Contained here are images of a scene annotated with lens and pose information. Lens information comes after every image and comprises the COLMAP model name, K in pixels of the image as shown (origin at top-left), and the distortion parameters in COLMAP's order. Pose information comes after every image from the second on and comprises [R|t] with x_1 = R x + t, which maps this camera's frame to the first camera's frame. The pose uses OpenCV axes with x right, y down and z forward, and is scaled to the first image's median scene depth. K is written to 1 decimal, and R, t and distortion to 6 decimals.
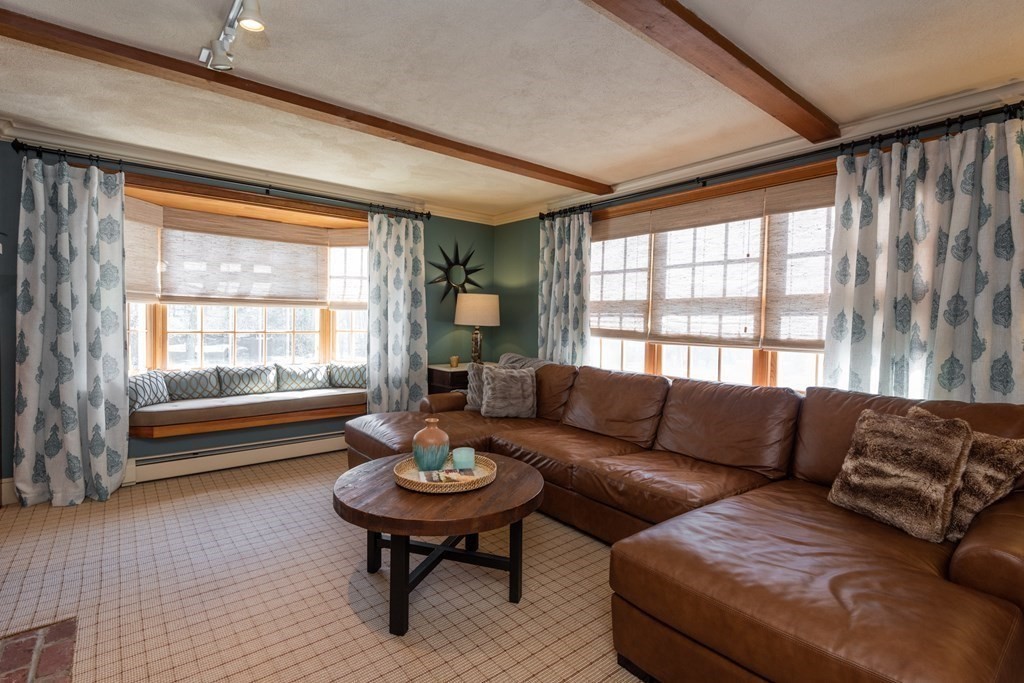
lens RADIAL K [[484.8, 0, 517.2], [0, 484.8, 336.8], [0, 0, 1]] dist [0.005688, -0.003175]
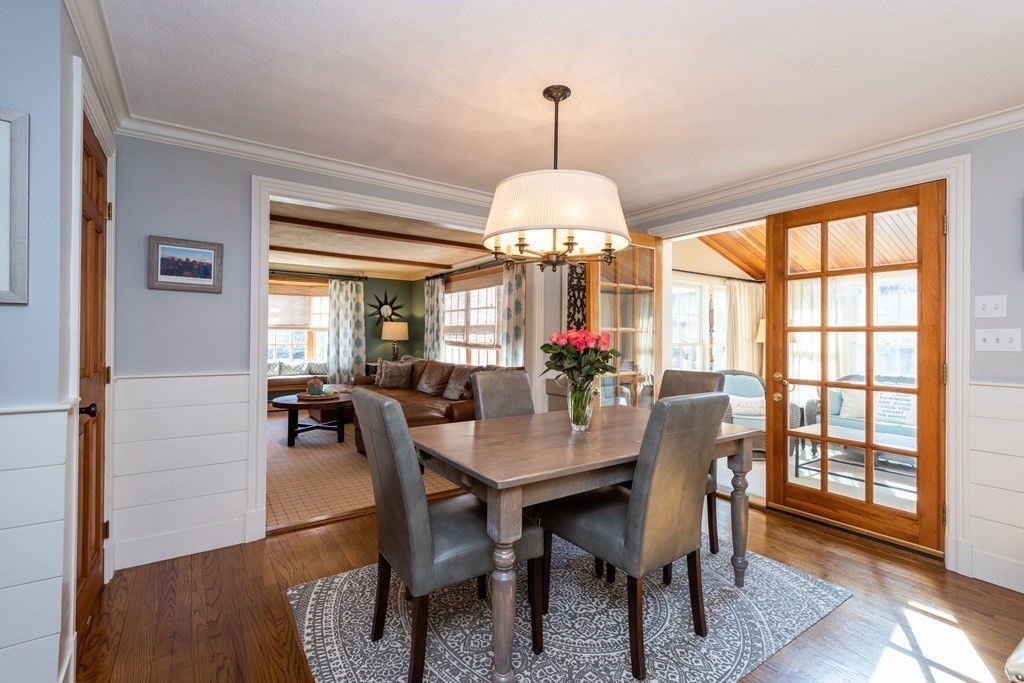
lens RADIAL K [[458.4, 0, 520.8], [0, 458.4, 339.2], [0, 0, 1]] dist [0.020198, -0.007466]
pose [[0.997069, -0.006404, -0.076245, 0.572369], [0.004145, 0.999549, -0.029745, 0.028220], [0.076401, 0.029342, 0.996645, -0.703596]]
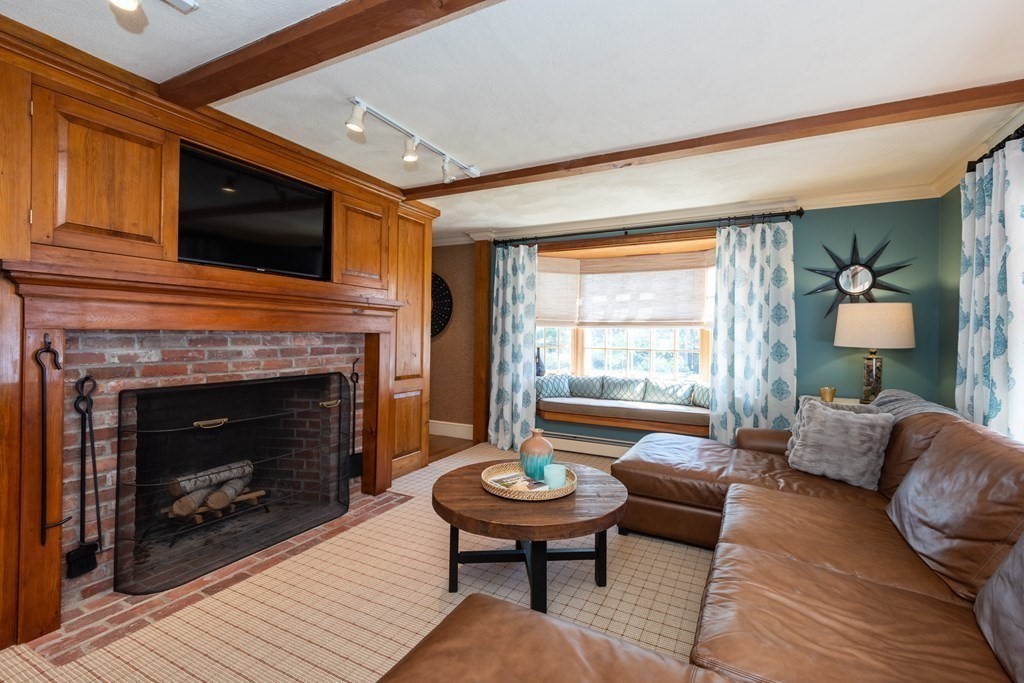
lens RADIAL K [[458.4, 0, 506.8], [0, 458.4, 335.8], [0, 0, 1]] dist [0.020198, -0.007466]
pose [[0.380858, -0.006089, -0.924613, 0.396050], [-0.035529, 0.999143, -0.021215, -0.008584], [0.923951, 0.040930, 0.380316, 0.284705]]
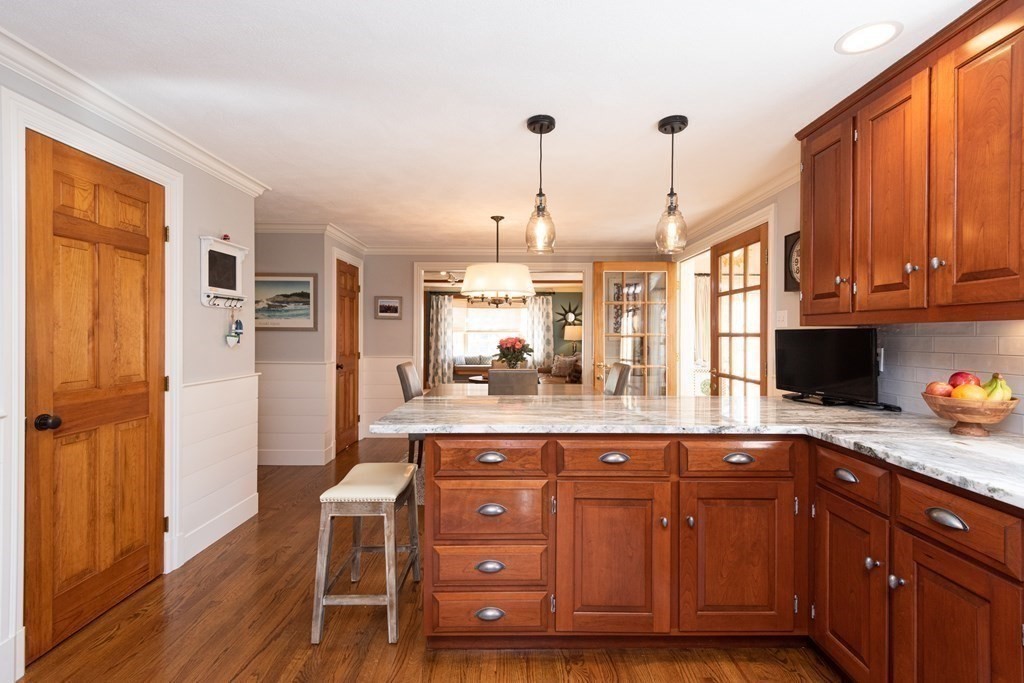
lens RADIAL K [[458.4, 0, 511.3], [0, 458.4, 334.2], [0, 0, 1]] dist [0.020198, -0.007466]
pose [[0.763792, -0.008851, -0.645402, 1.221490], [-0.015241, 0.999380, -0.031742, 0.023234], [0.645282, 0.034081, 0.763184, -0.913561]]
